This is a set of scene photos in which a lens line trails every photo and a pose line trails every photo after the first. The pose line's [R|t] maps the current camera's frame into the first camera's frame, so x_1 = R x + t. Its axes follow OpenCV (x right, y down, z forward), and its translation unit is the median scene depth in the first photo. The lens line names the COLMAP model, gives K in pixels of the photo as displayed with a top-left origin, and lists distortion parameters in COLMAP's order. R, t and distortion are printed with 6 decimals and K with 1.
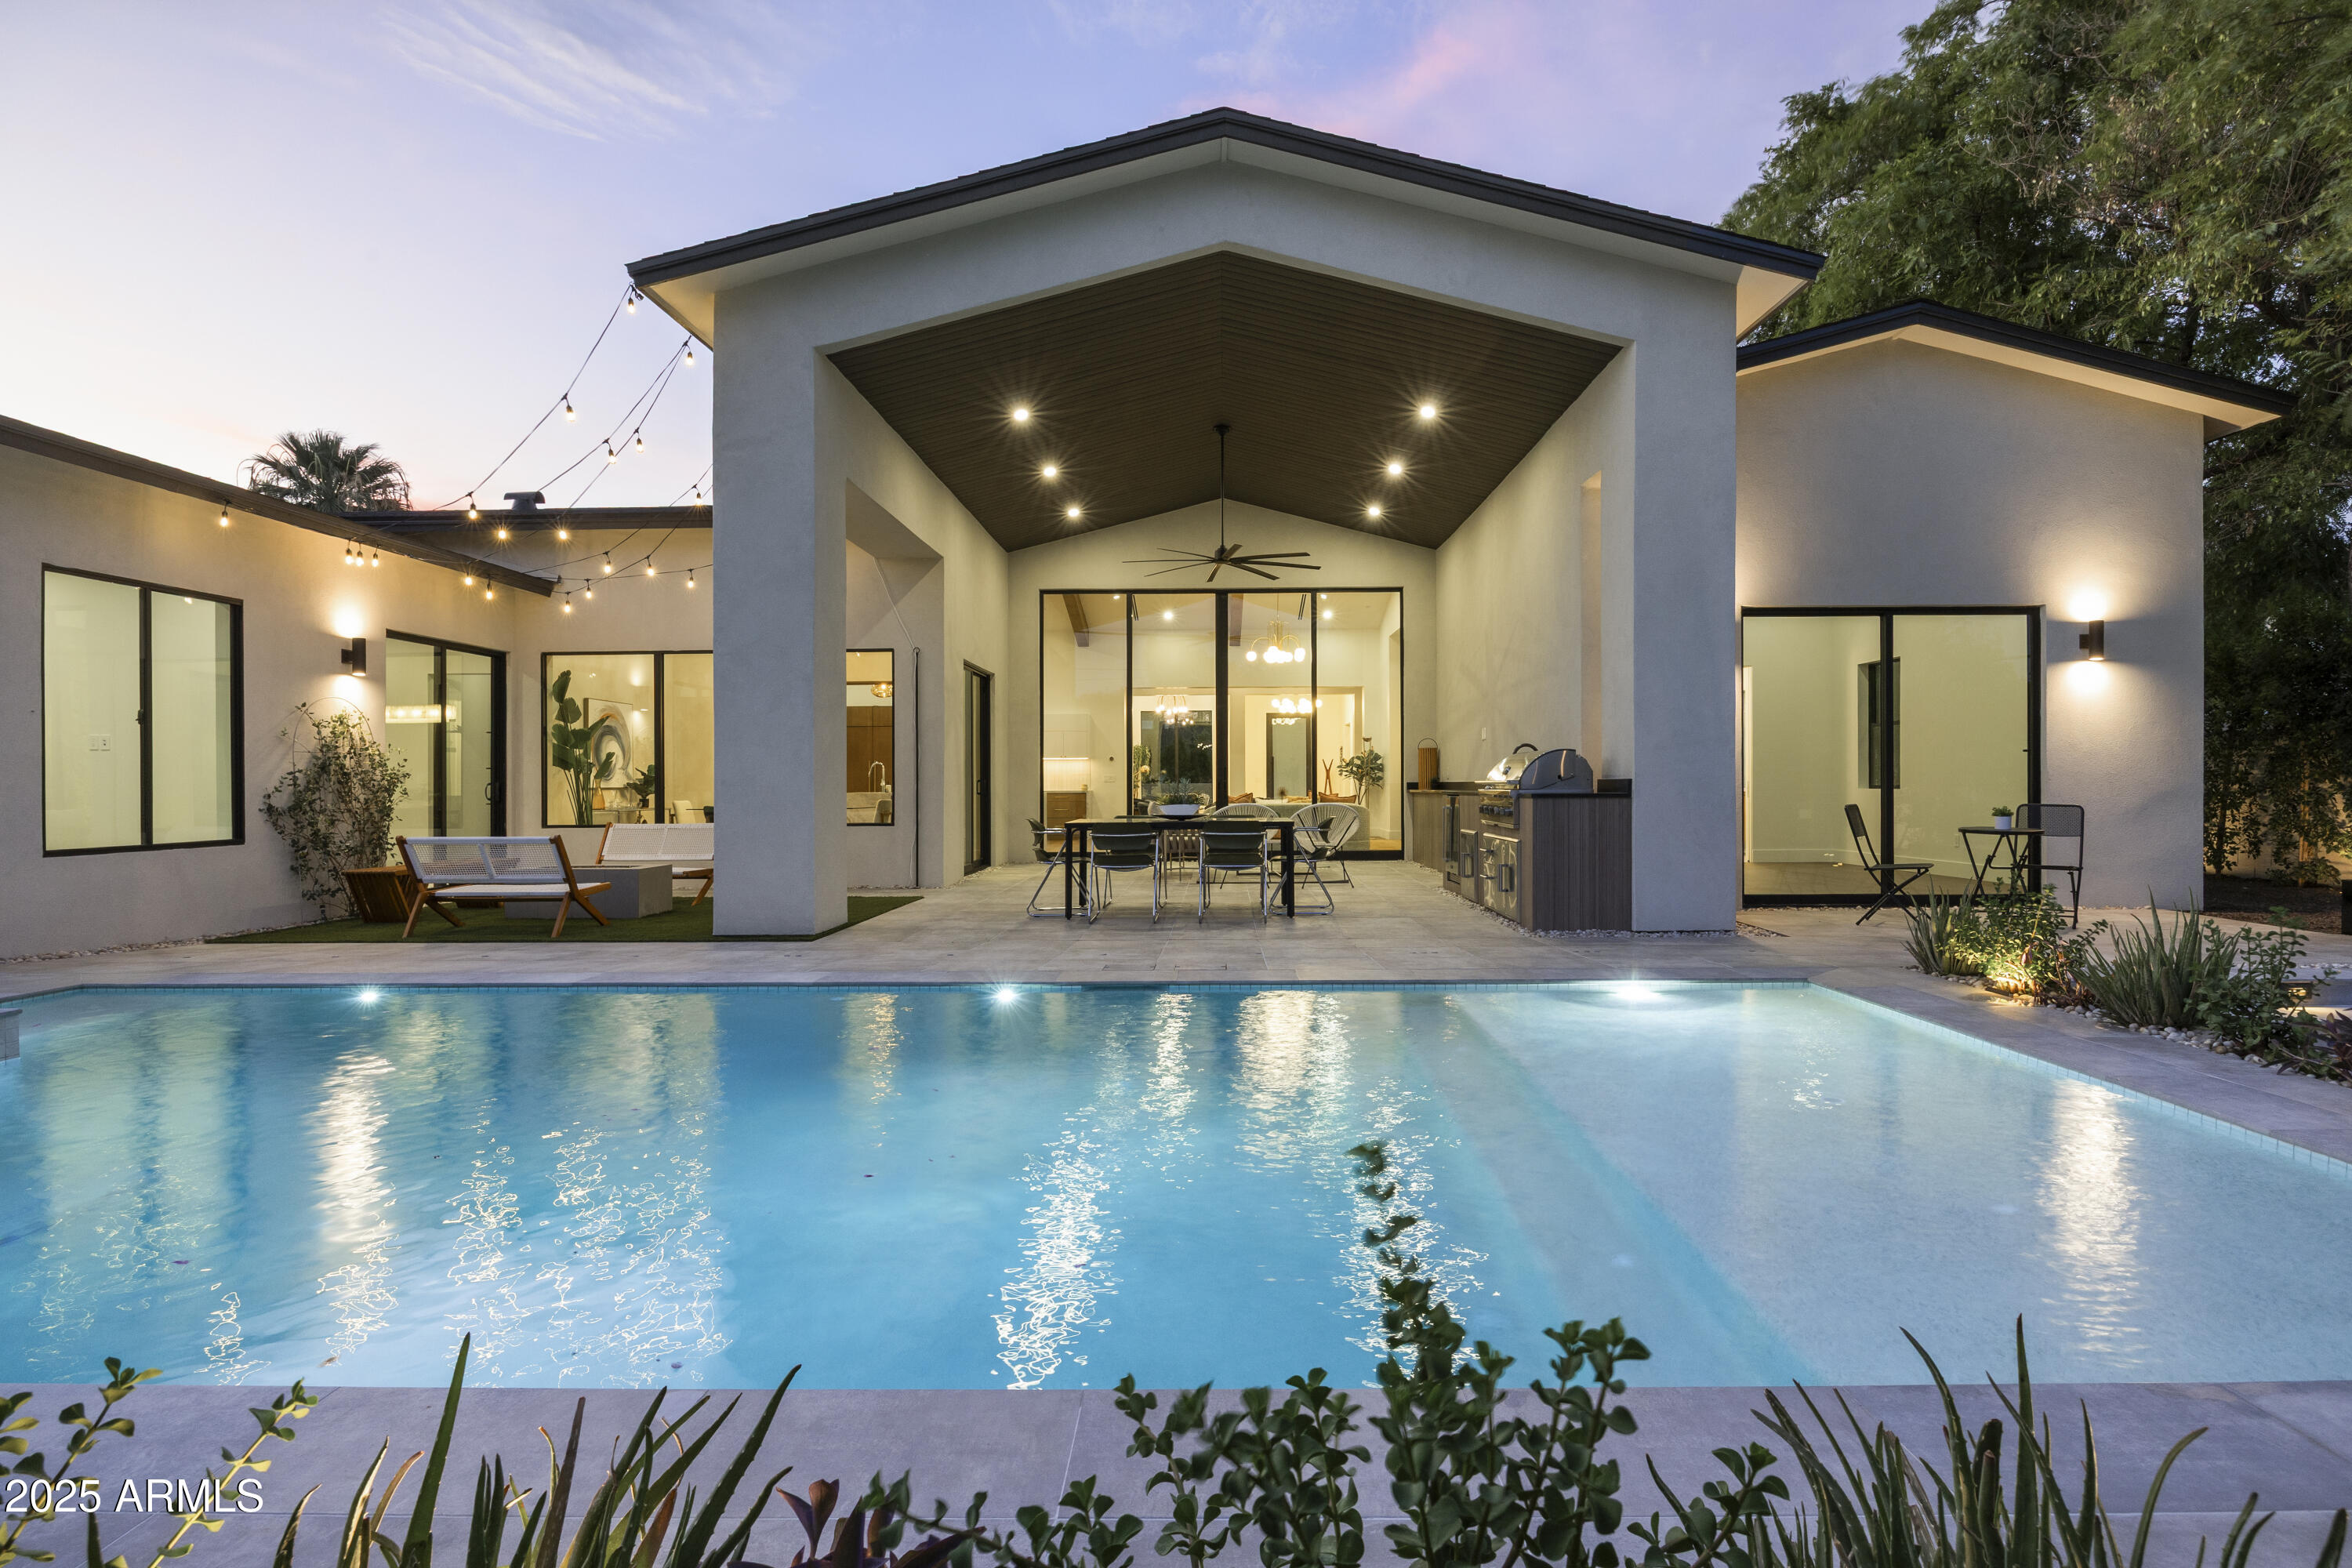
lens RADIAL K [[1162.8, 0, 1227.9], [0, 1162.8, 794.2], [0, 0, 1]] dist [0.000268, 0.000731]
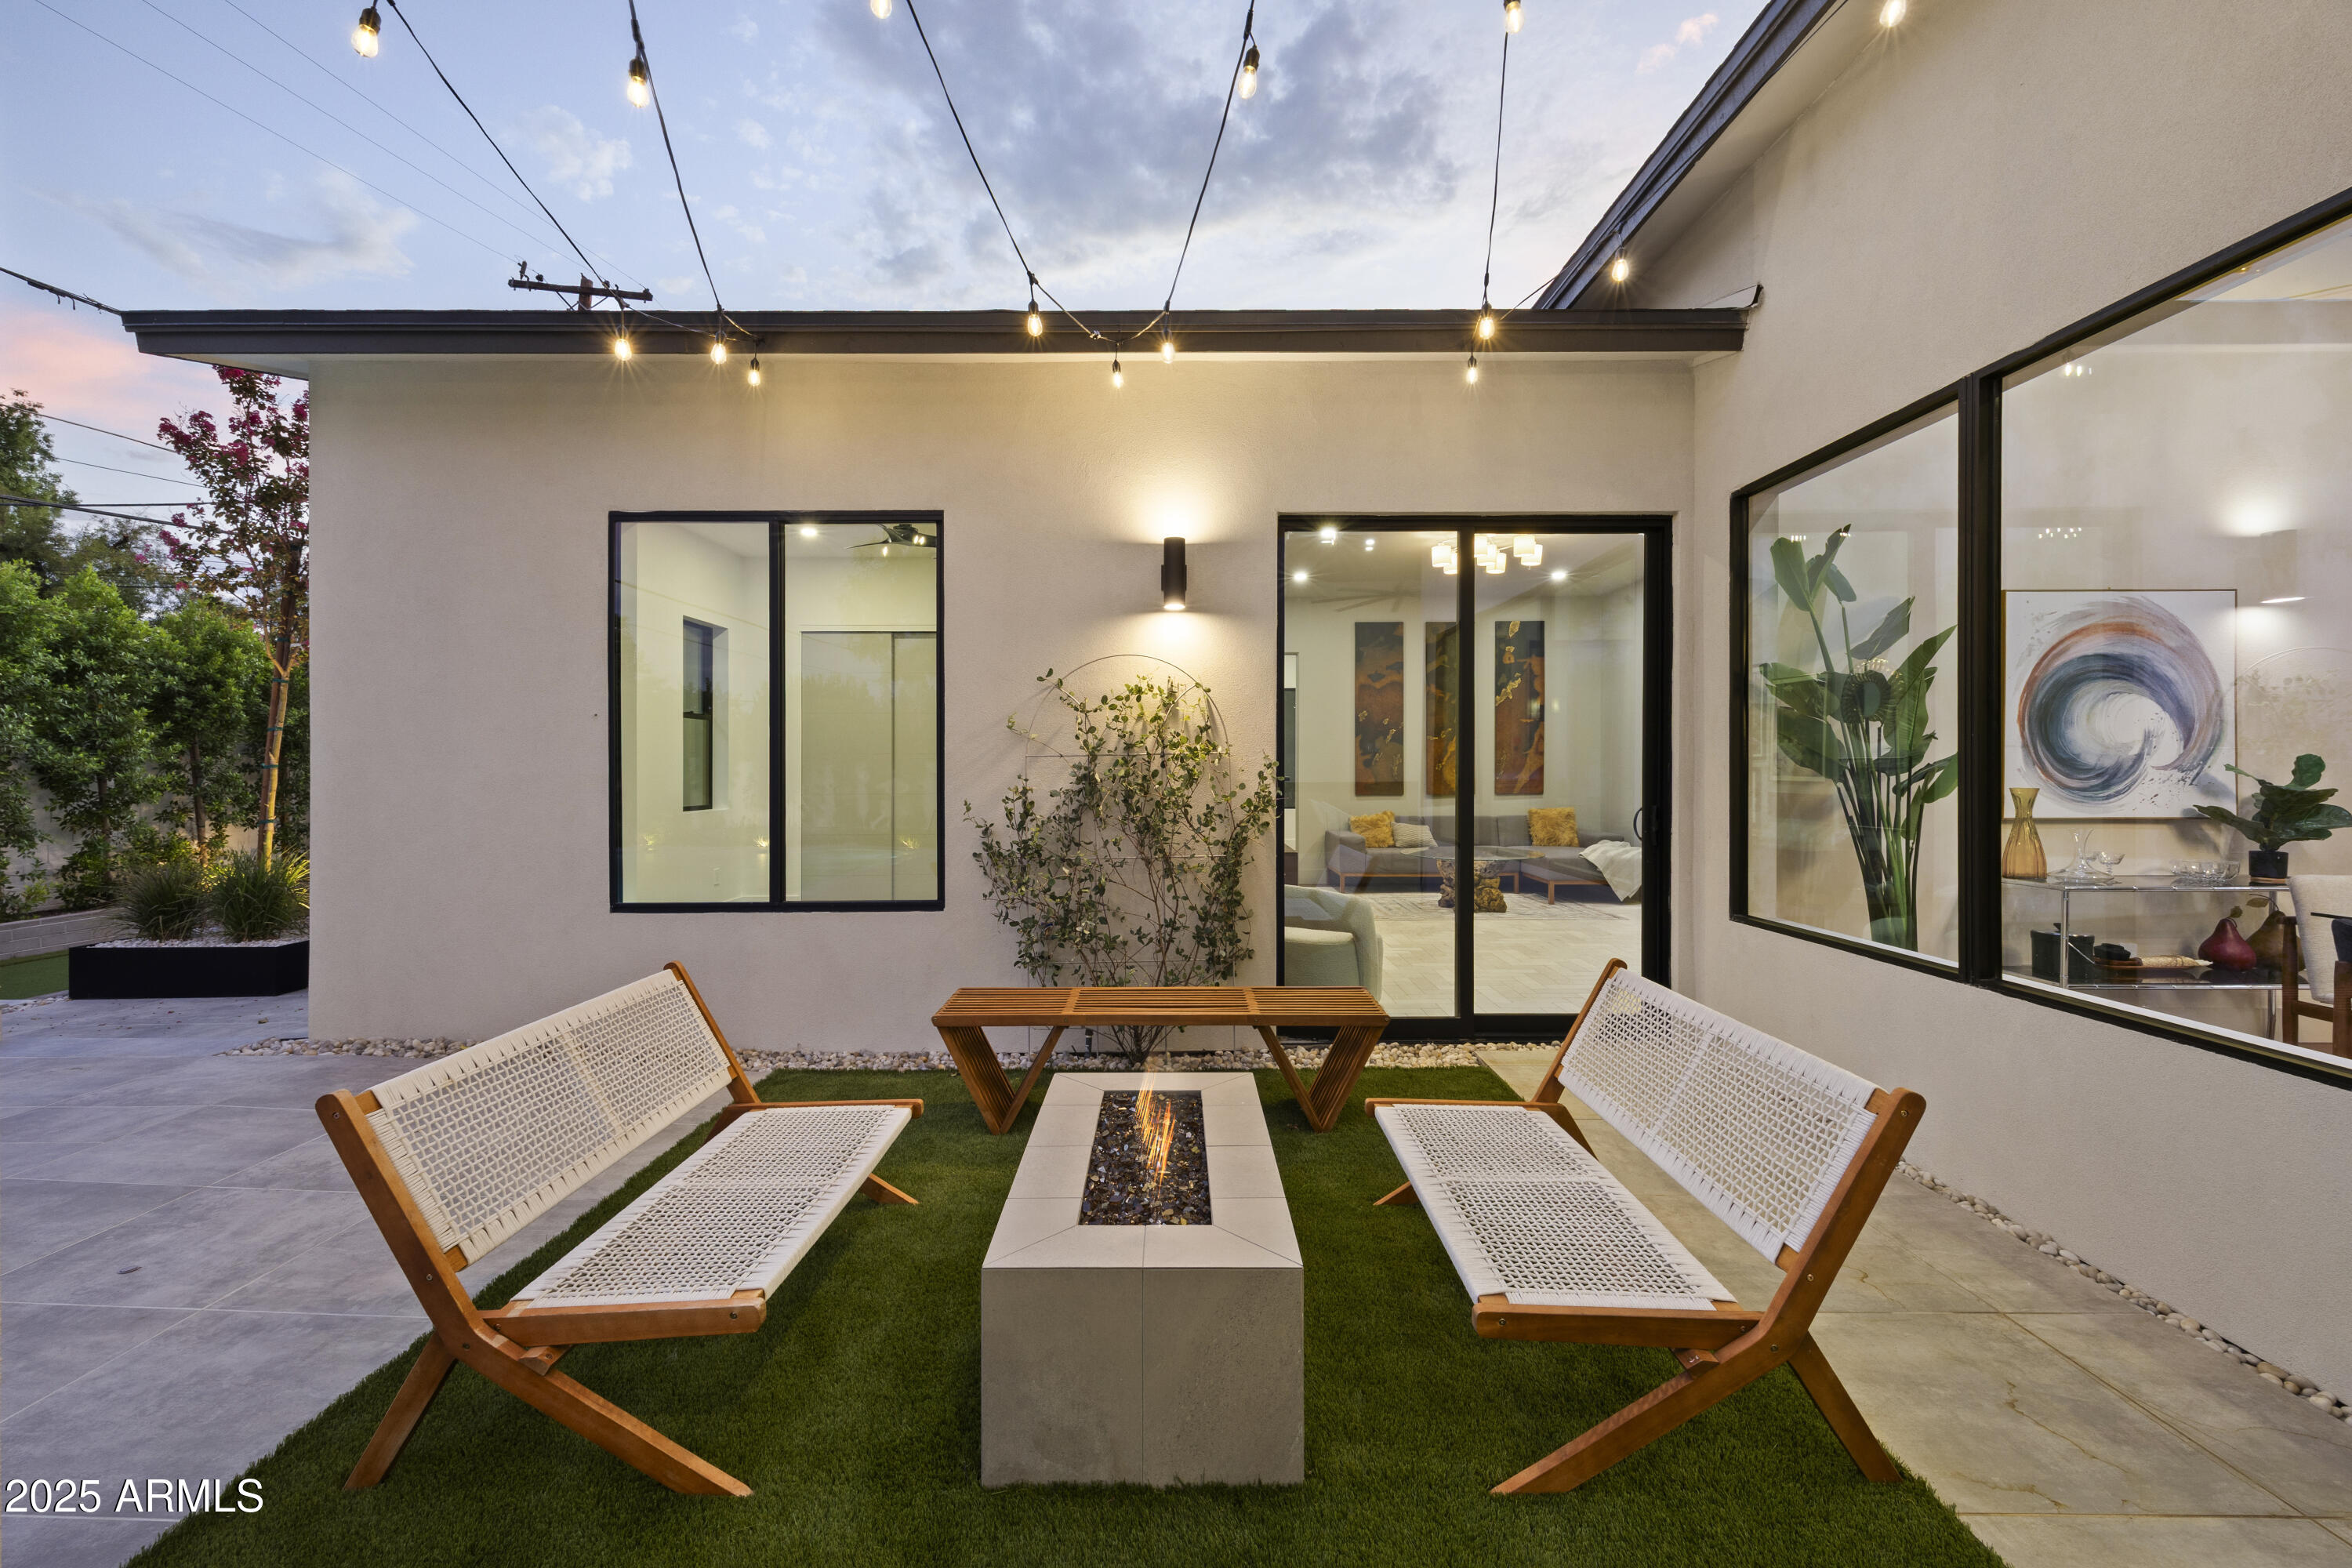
lens RADIAL K [[953.2, 0, 1175.3], [0, 953.2, 776.7], [0, 0, 1]] dist [0.011160, 0.000016]
pose [[0.002442, 0.017217, -0.999849, -0.321430], [-0.006934, 0.999828, 0.017200, -0.033344], [0.999973, 0.006891, 0.002561, 1.027308]]
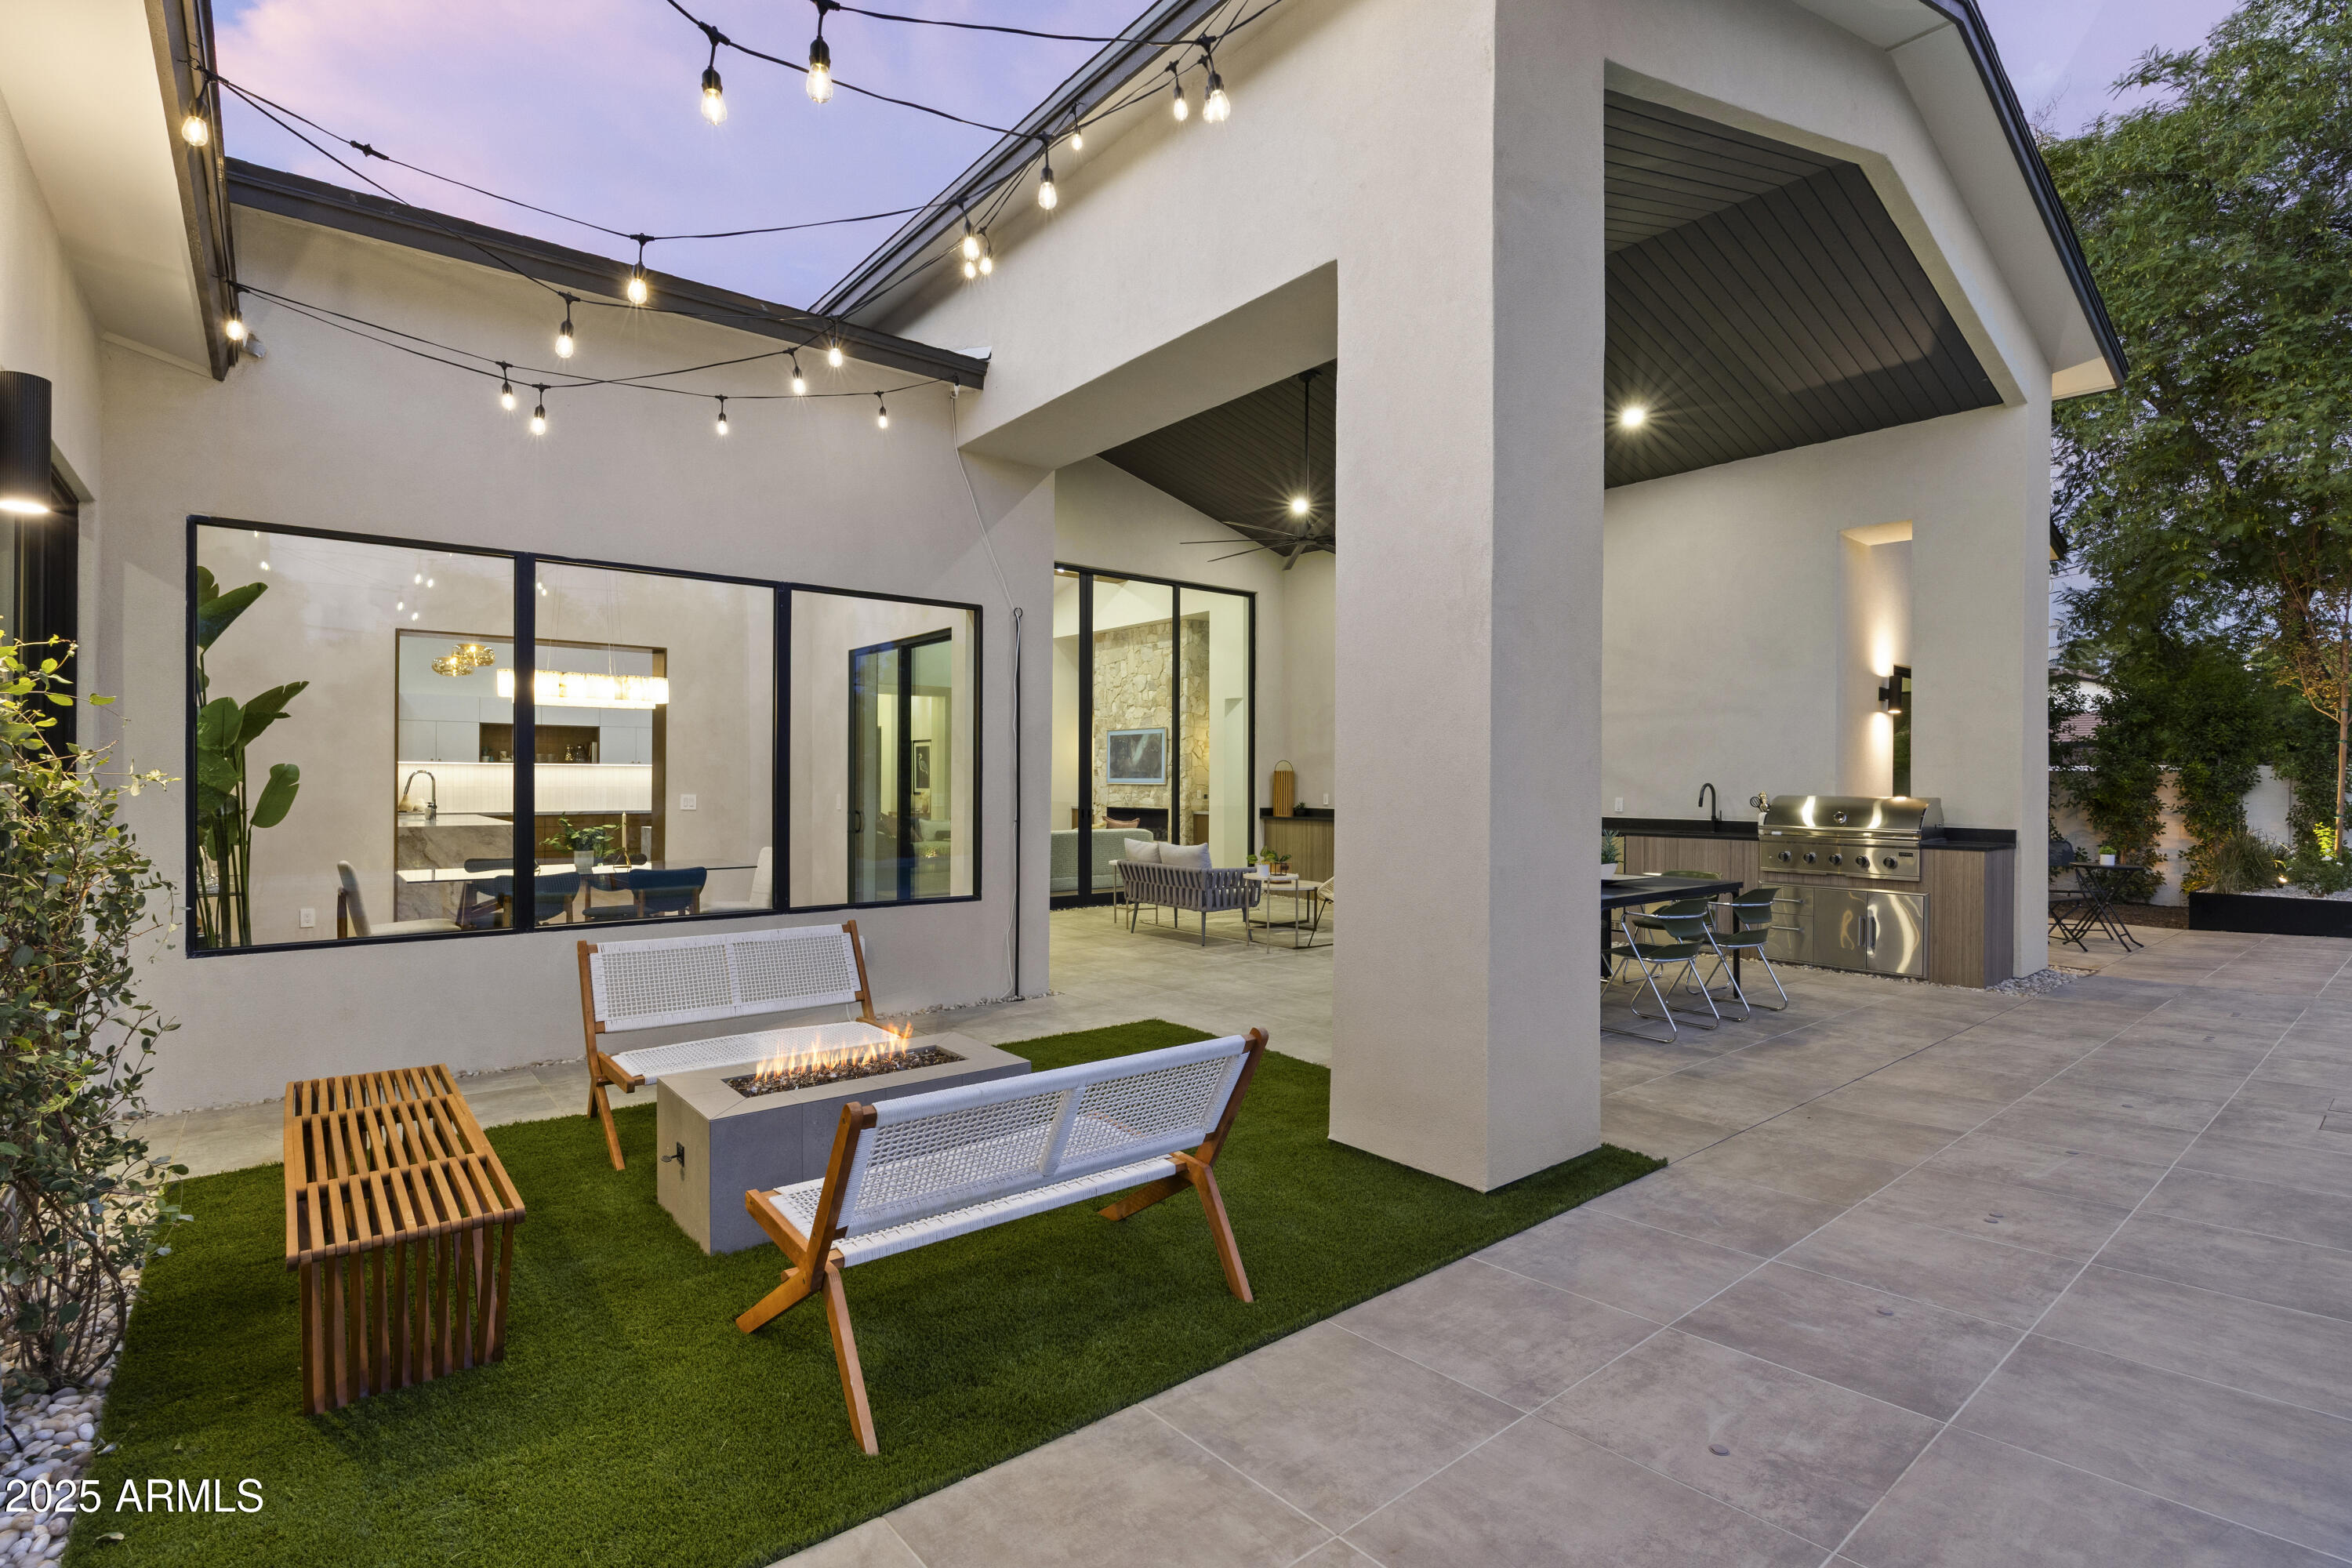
lens RADIAL K [[1073.3, 0, 1176.0], [0, 1073.3, 784.0], [0, 0, 1]] dist [-0.006796, -0.000175]
pose [[0.773787, 0.008071, 0.633394, -0.709336], [-0.004075, 0.999962, -0.007764, -0.037098], [-0.633433, 0.003426, 0.773790, 0.644480]]
